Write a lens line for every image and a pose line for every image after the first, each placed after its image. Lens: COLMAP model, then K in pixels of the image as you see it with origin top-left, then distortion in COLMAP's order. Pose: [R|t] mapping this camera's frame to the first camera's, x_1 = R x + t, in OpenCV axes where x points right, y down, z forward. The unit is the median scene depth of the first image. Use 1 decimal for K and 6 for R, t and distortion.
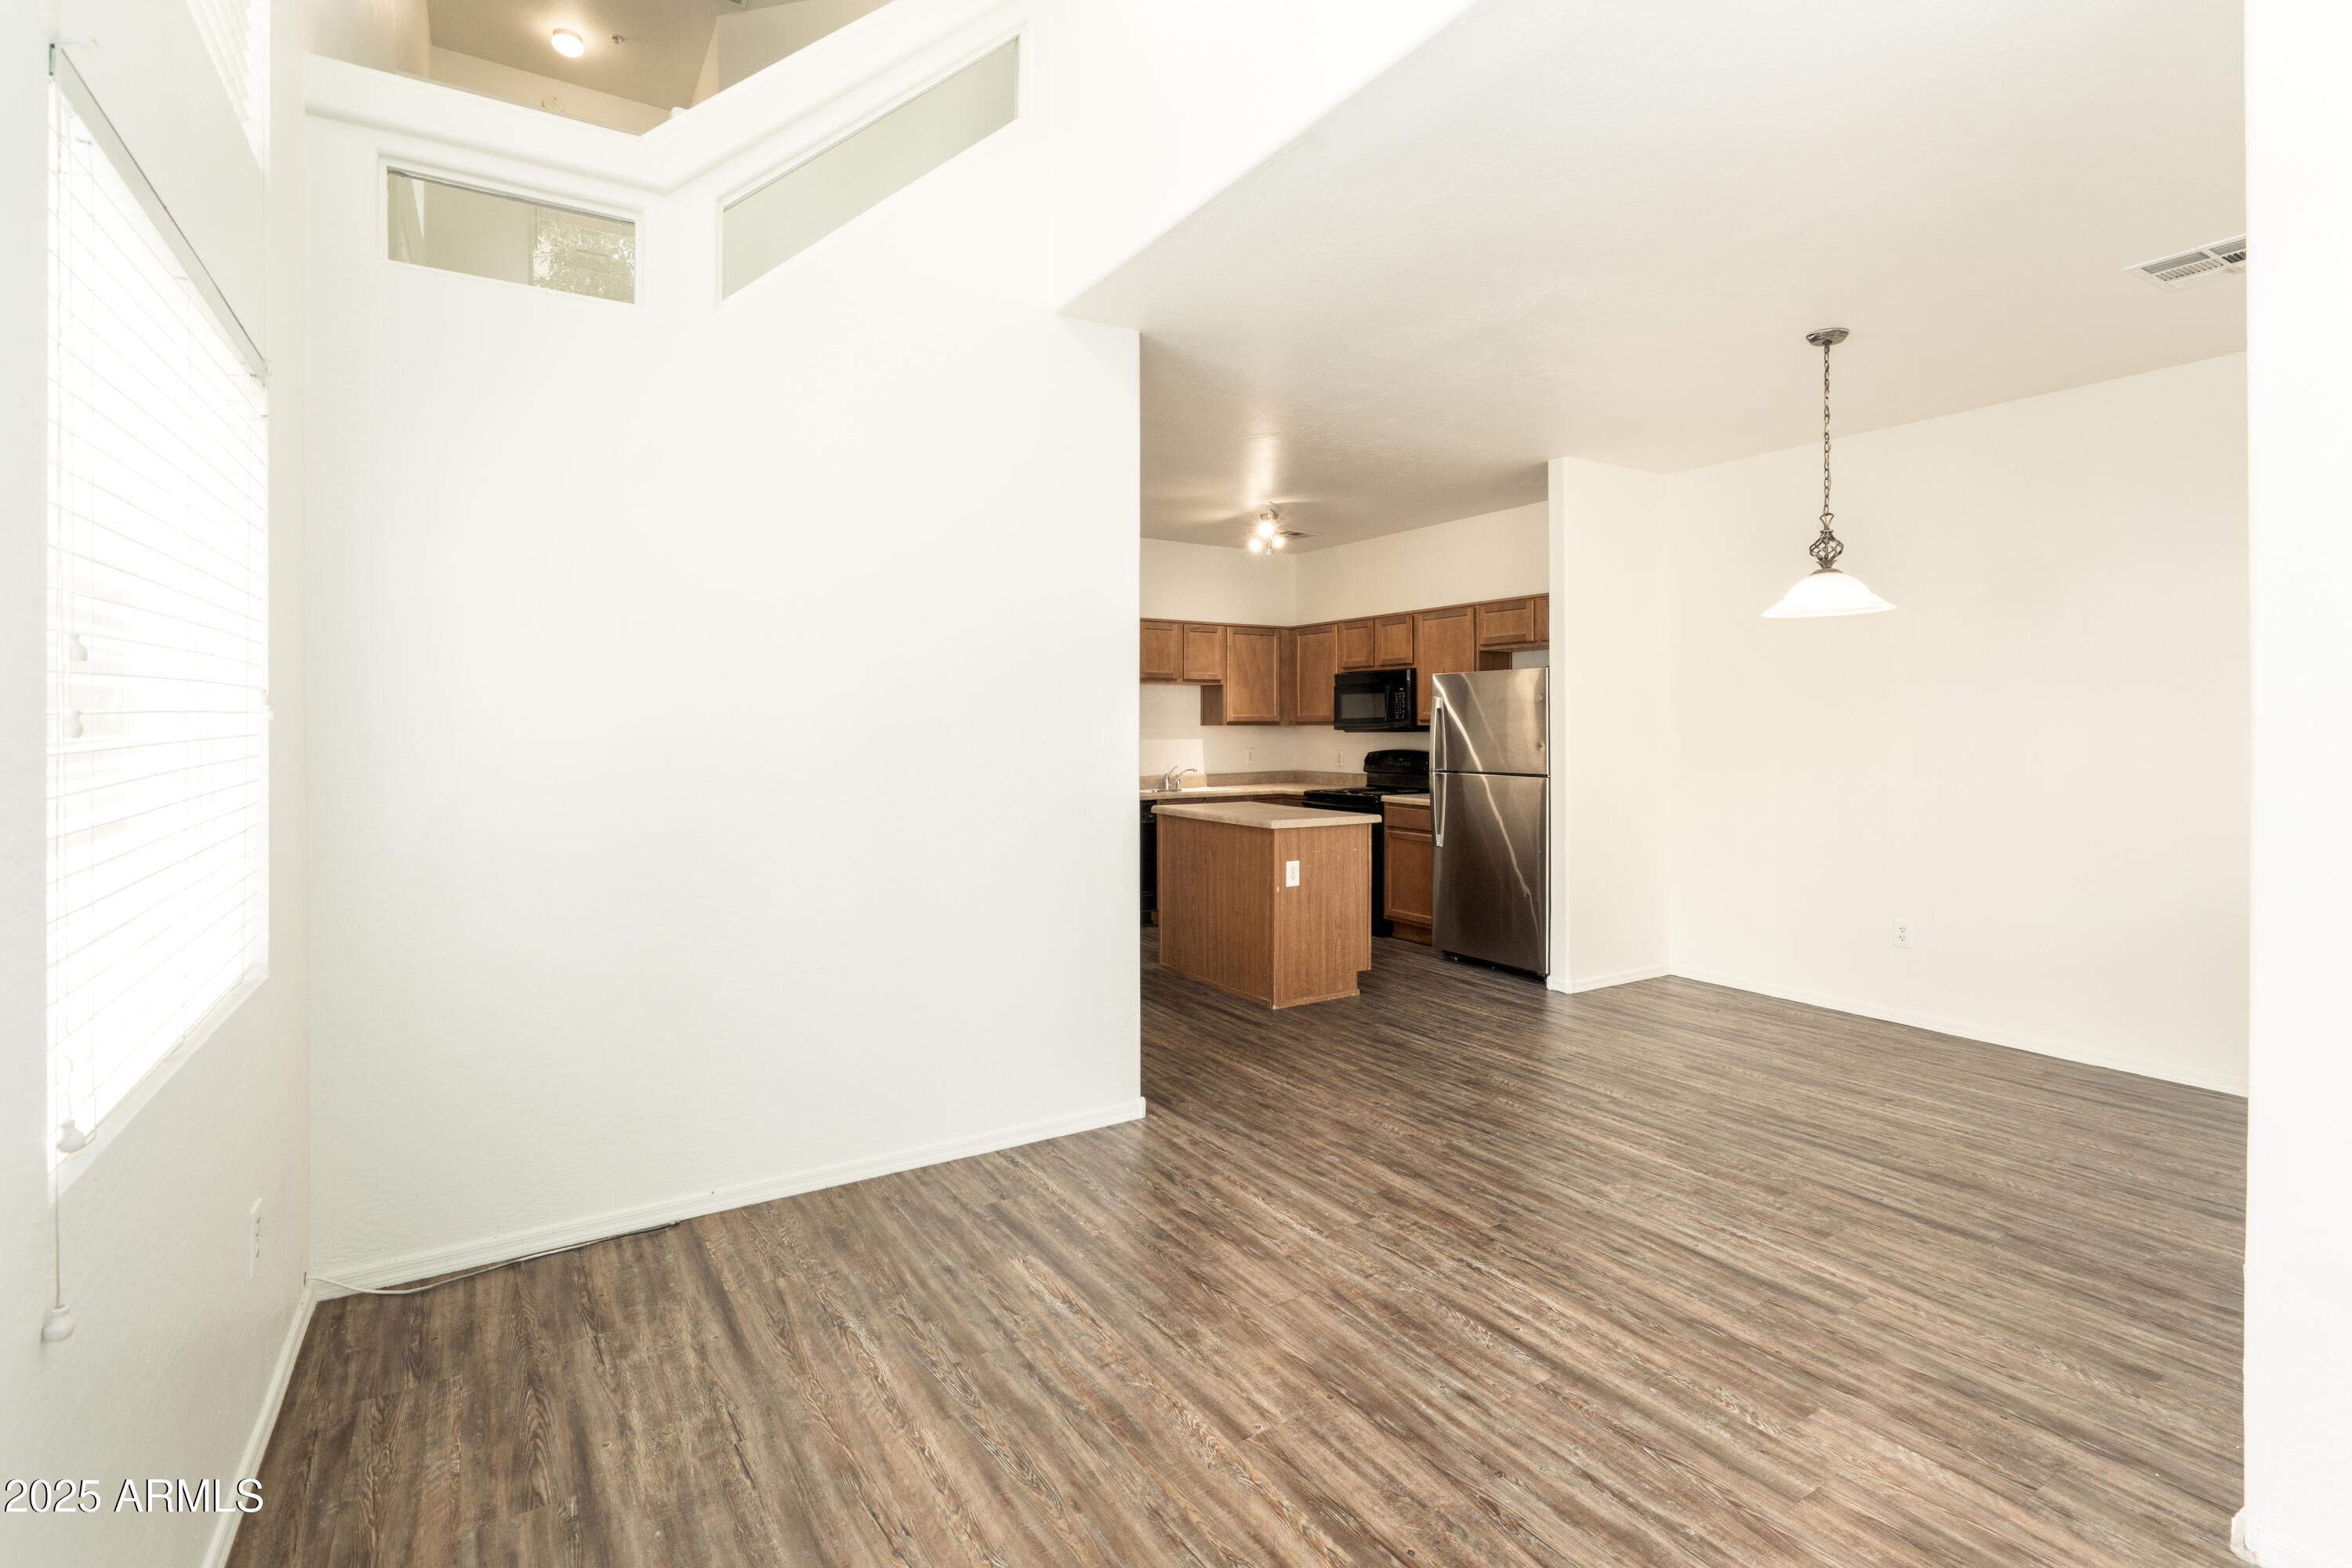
lens RADIAL K [[1066.0, 0, 1149.4], [0, 1066.0, 735.5], [0, 0, 1]] dist [-0.001659, 0.000346]
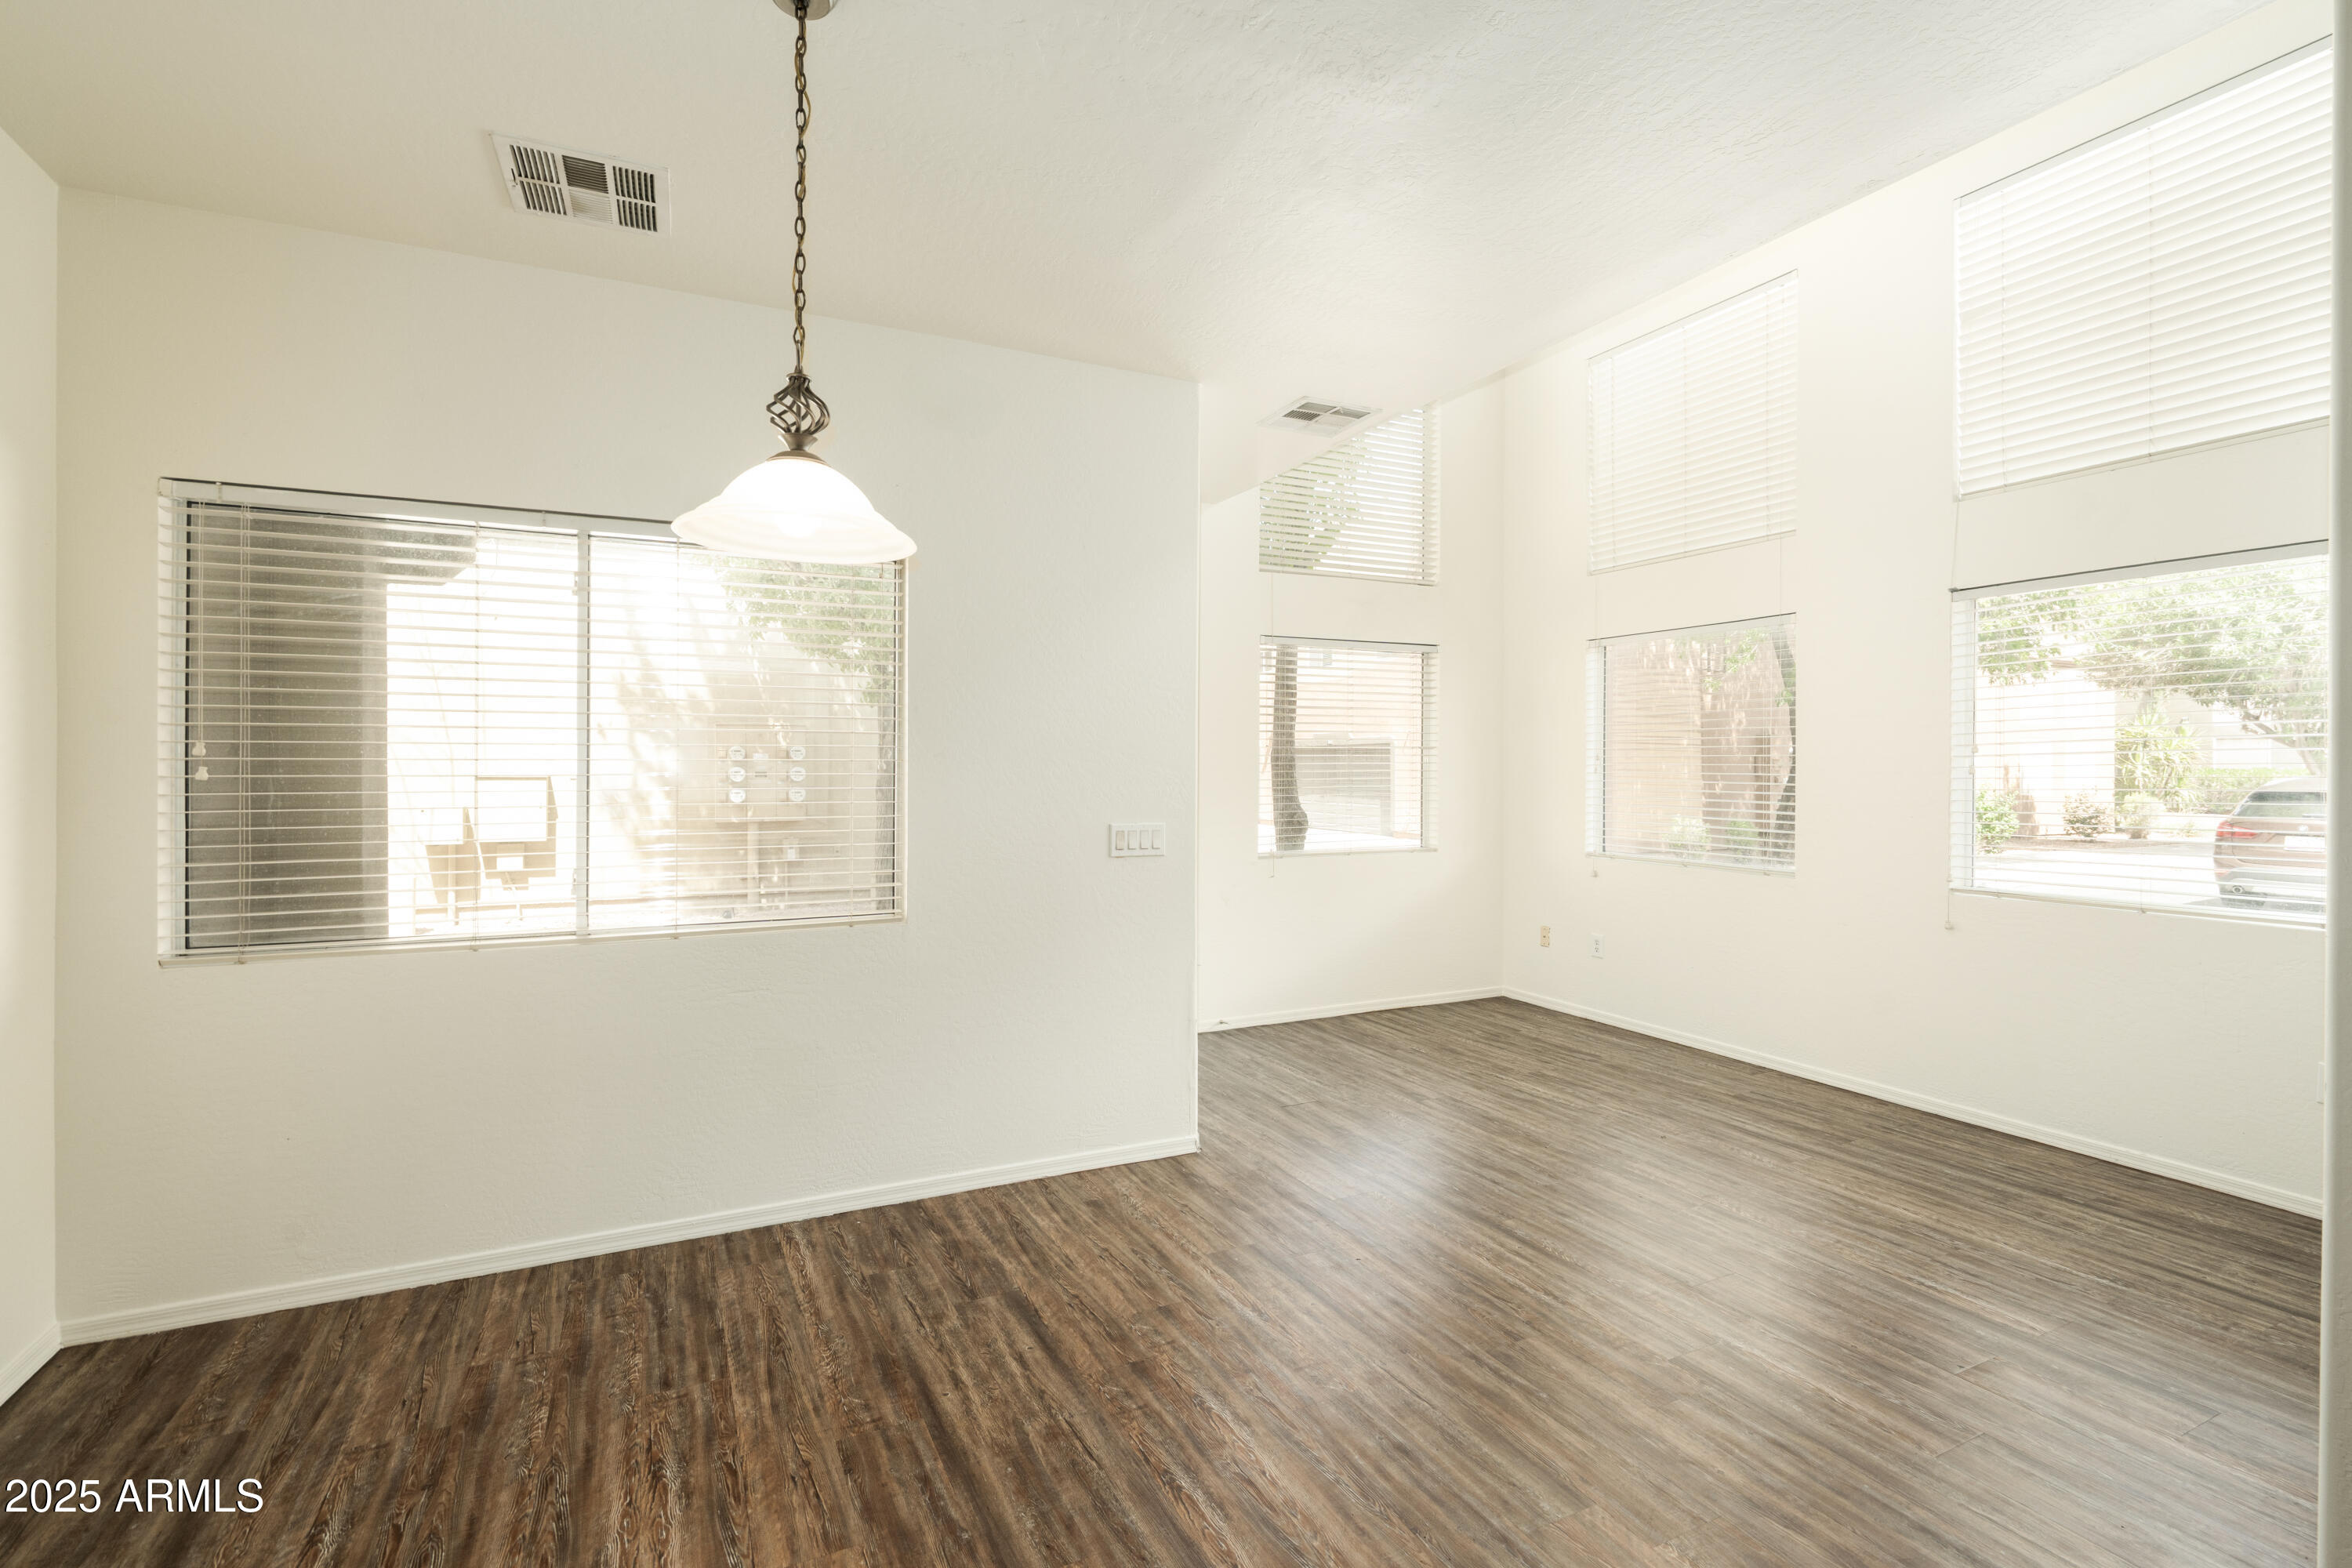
lens RADIAL K [[1066.0, 0, 1169.6], [0, 1066.0, 766.6], [0, 0, 1]] dist [-0.001659, 0.000346]
pose [[-0.996092, -0.000868, 0.088312, 0.457969], [-0.000107, 0.999963, 0.008615, -0.015055], [-0.088316, 0.008572, -0.996056, 1.617558]]
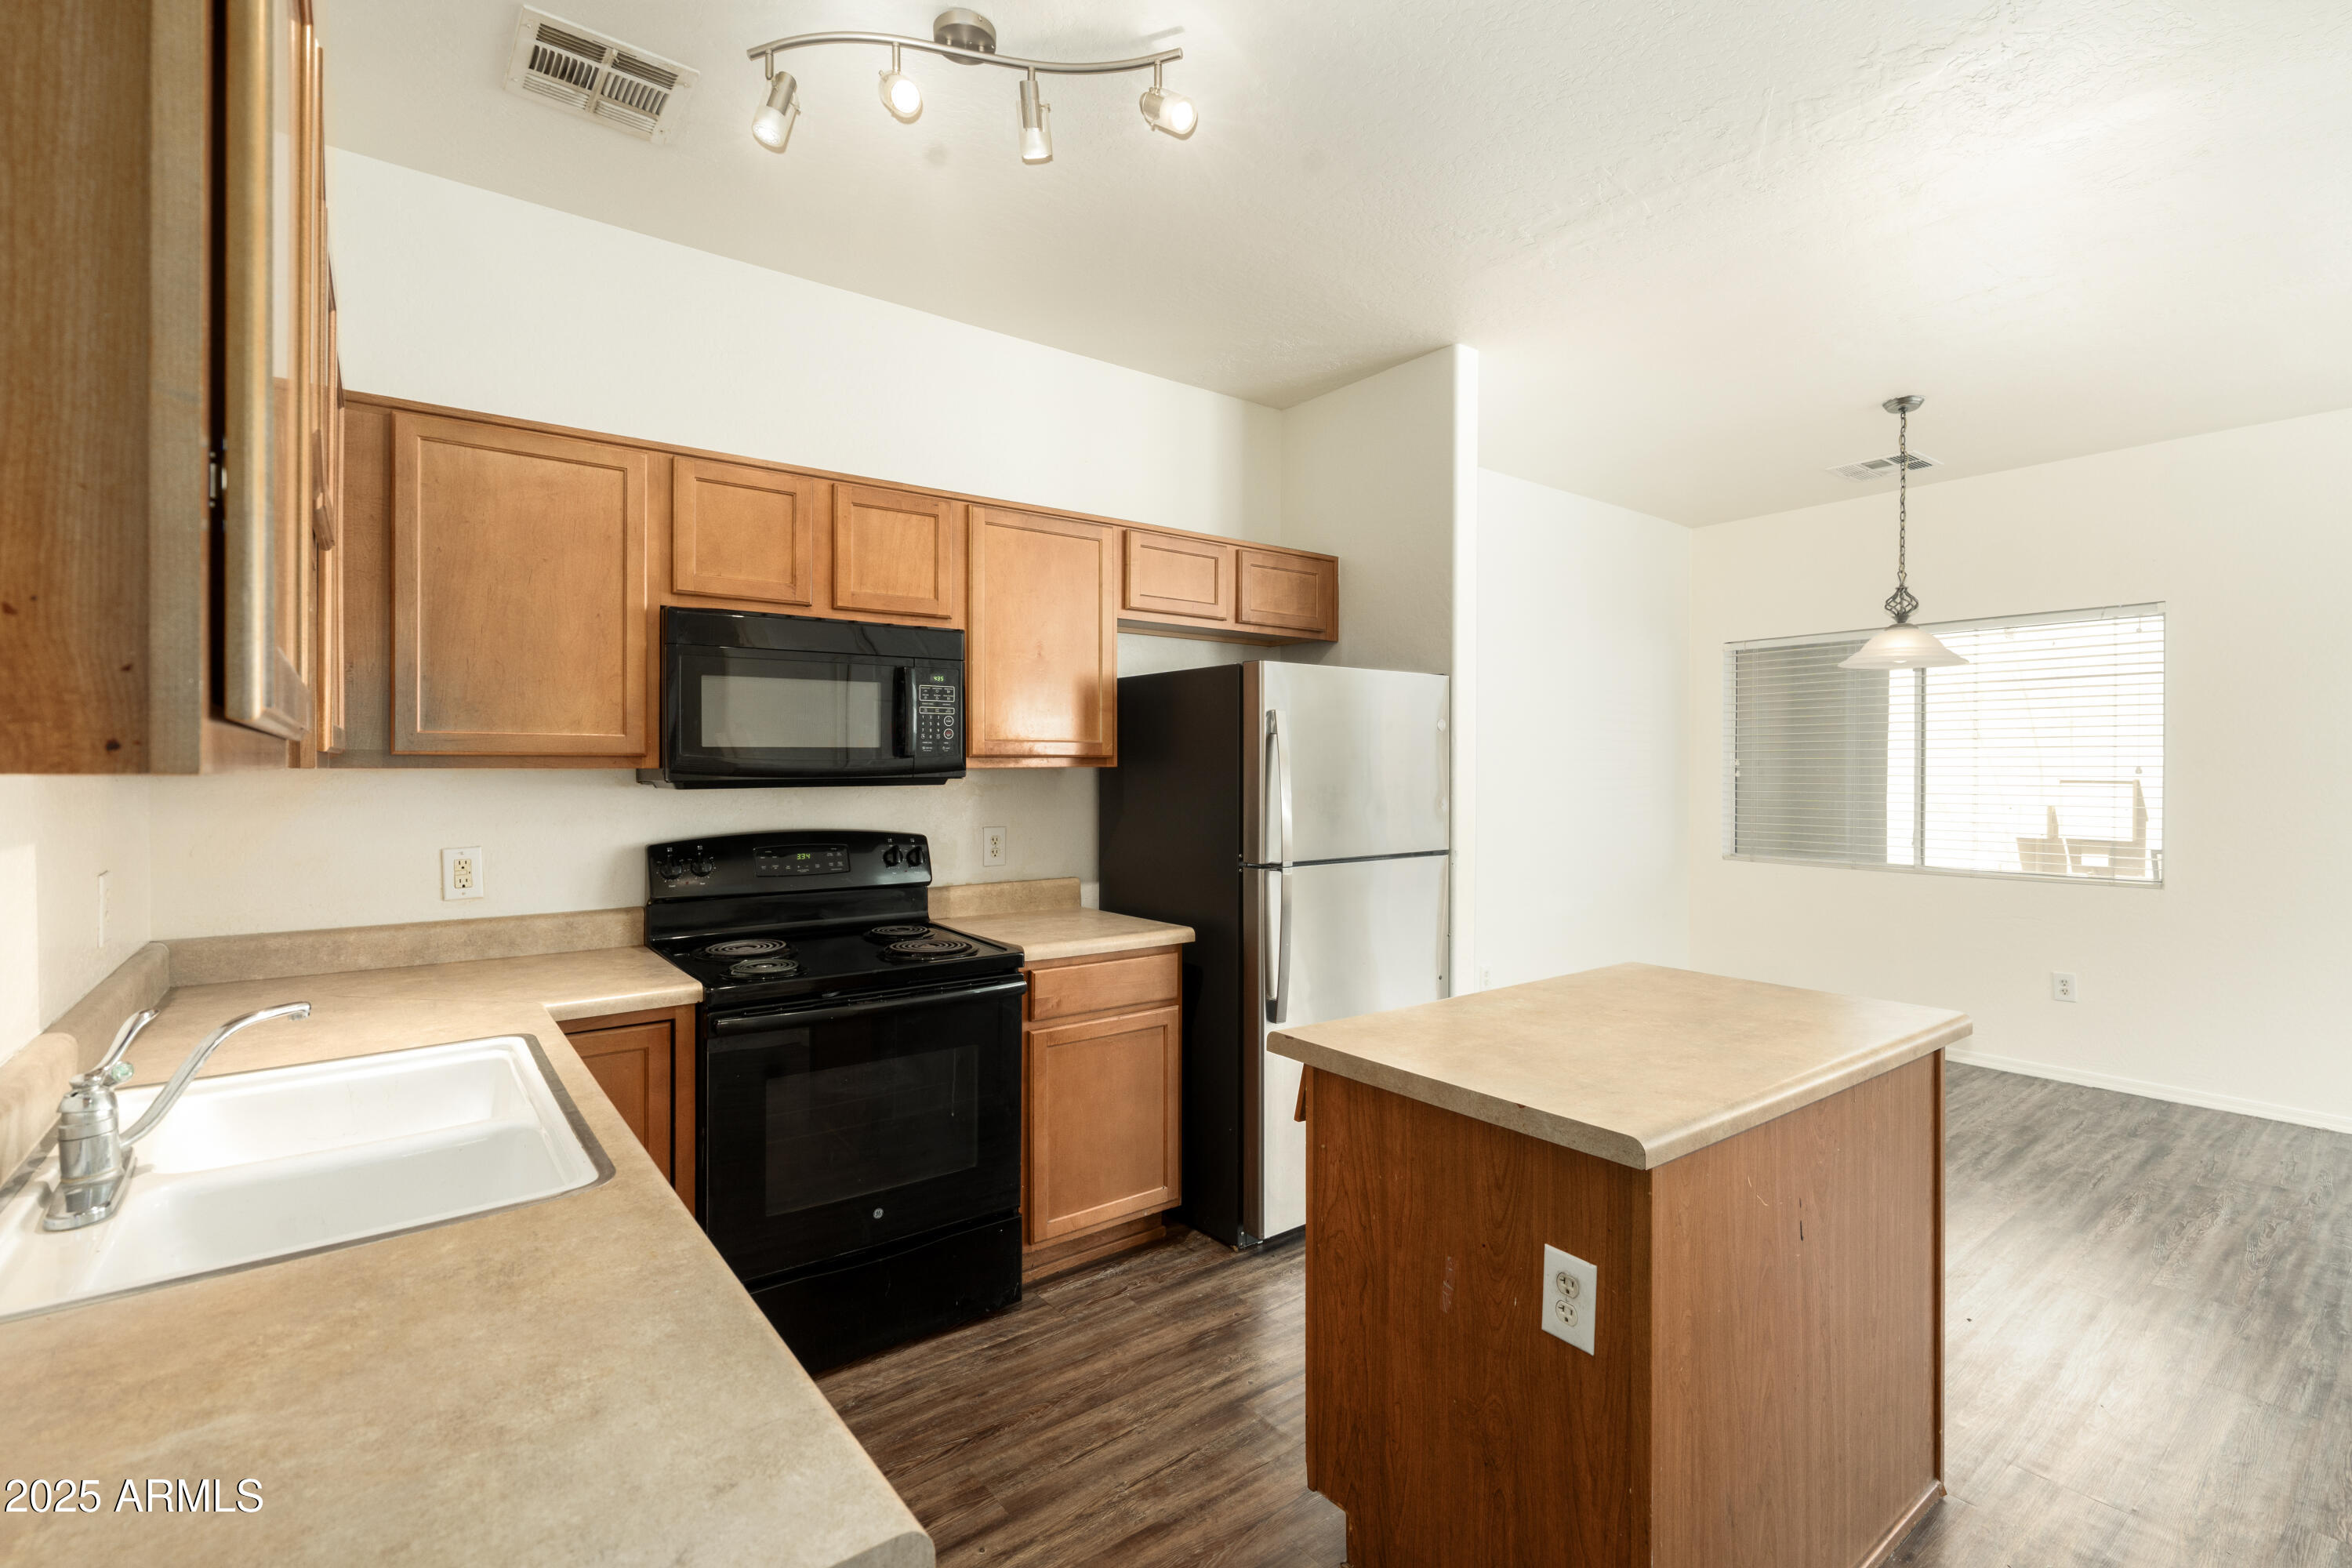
lens RADIAL K [[1066.0, 0, 1164.5], [0, 1066.0, 772.5], [0, 0, 1]] dist [-0.001659, 0.000346]
pose [[-0.111789, -0.004160, 0.993723, -0.363682], [0.006712, 0.999965, 0.004941, -0.019660], [-0.993709, 0.007222, -0.111757, 2.015209]]
